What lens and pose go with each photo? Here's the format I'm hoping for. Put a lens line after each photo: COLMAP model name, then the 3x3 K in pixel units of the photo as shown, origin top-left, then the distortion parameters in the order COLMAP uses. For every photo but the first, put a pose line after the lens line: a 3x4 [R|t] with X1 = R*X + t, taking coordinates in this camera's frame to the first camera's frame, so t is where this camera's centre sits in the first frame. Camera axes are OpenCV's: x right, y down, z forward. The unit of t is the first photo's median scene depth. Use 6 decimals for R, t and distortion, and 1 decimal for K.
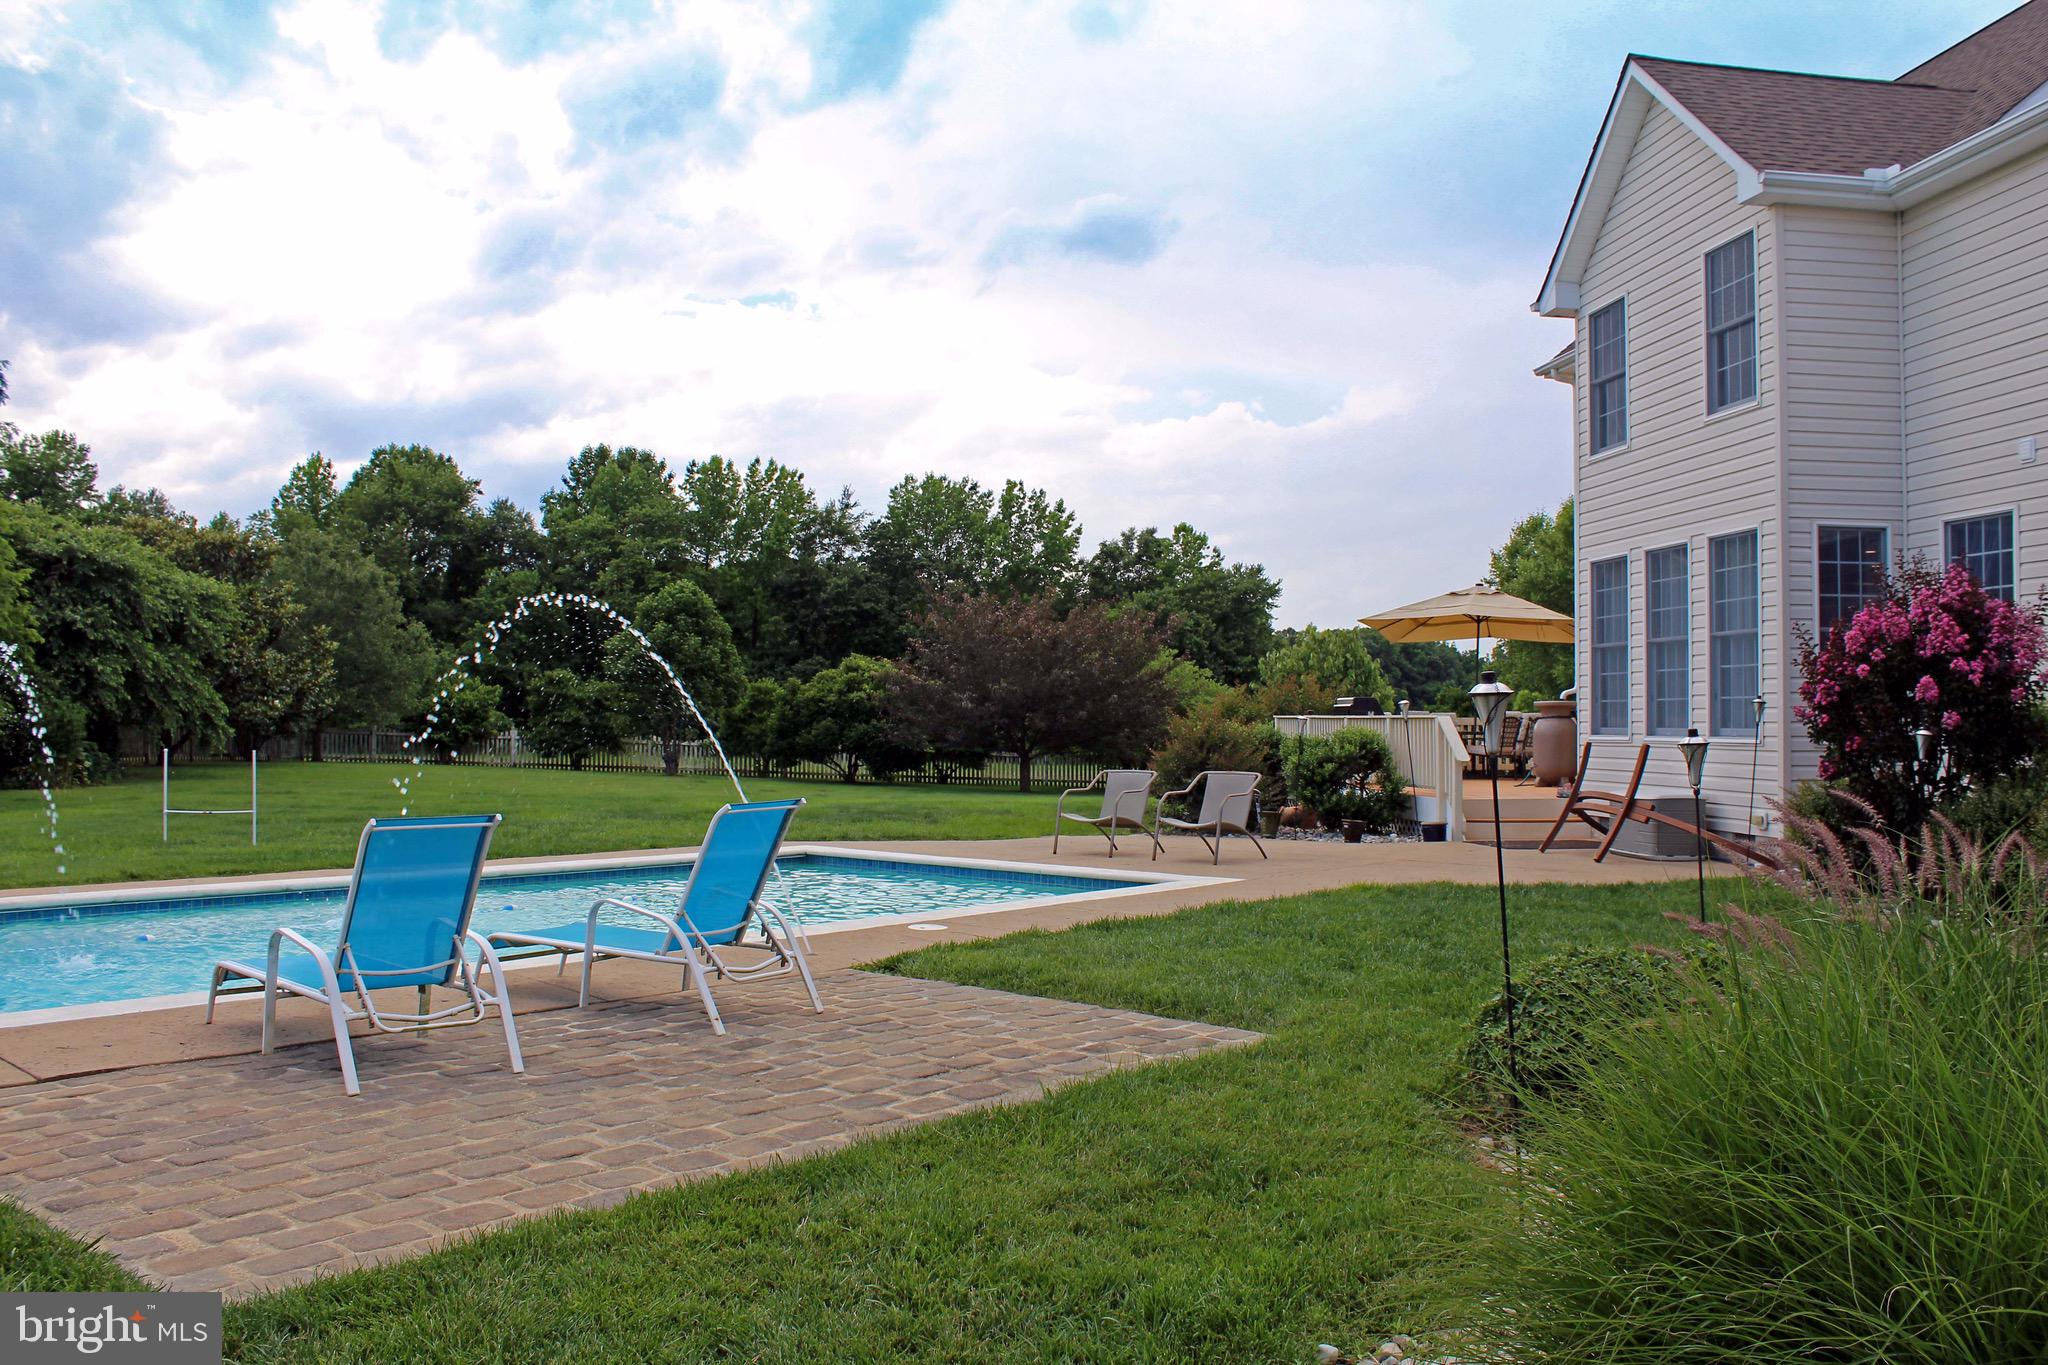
lens RADIAL K [[1719.1, 0, 1024.5], [0, 1719.1, 671.9], [0, 0, 1]] dist [-0.167102, 0.146103]
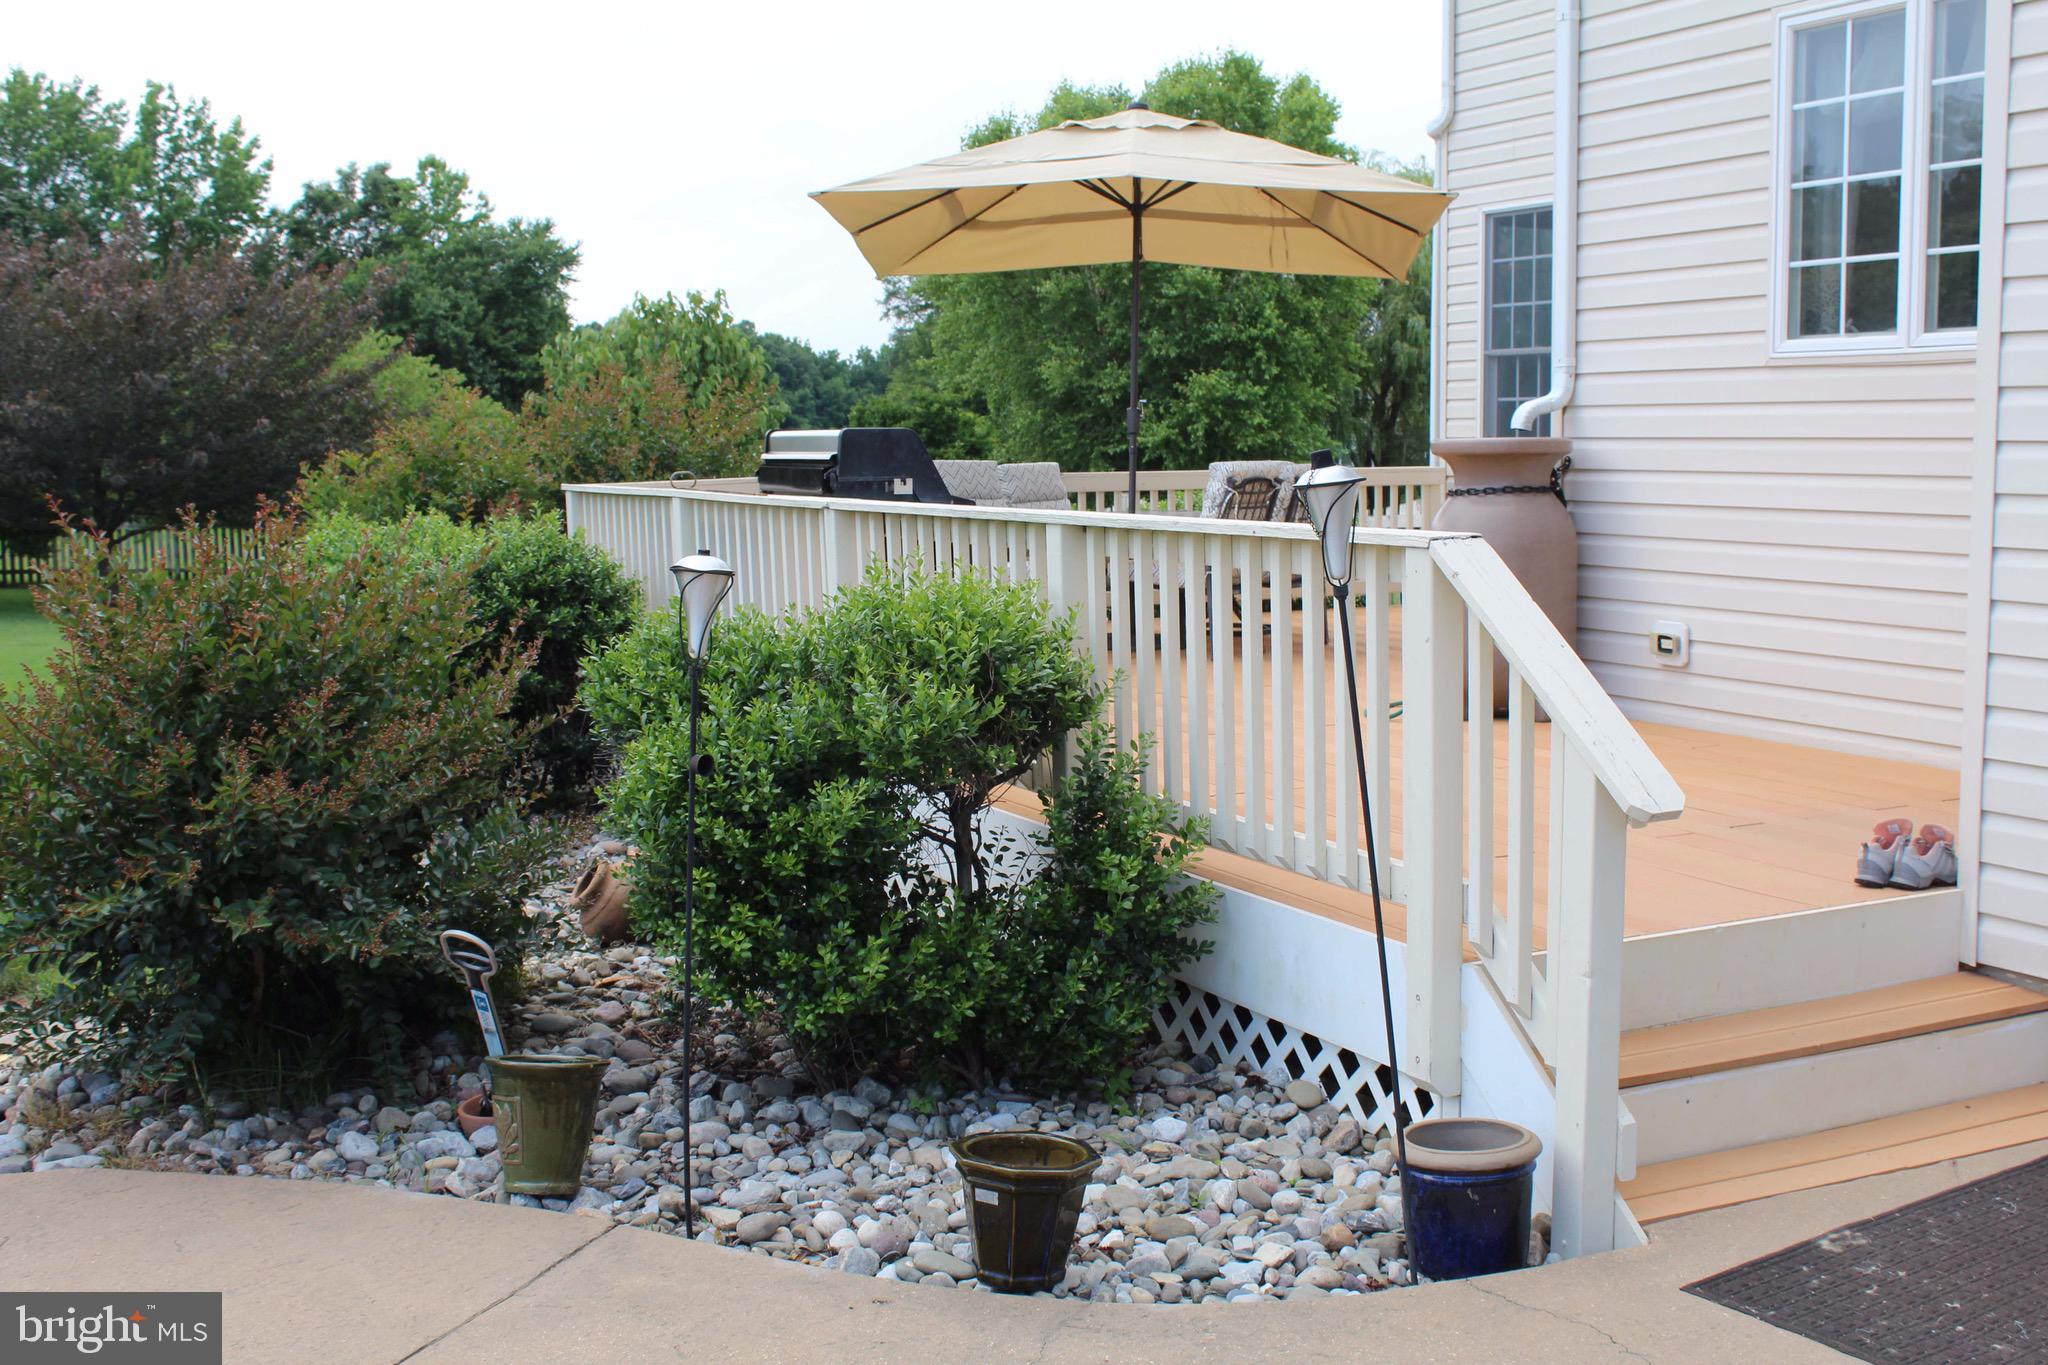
lens RADIAL K [[2135.3, 0, 1037.9], [0, 2135.3, 689.1], [0, 0, 1]] dist [-0.085348, 0.000000]
pose [[0.936881, -0.054020, 0.345449, 0.020628], [0.003762, 0.989493, 0.144530, 0.001295], [-0.349627, -0.134108, 0.927241, 0.137107]]
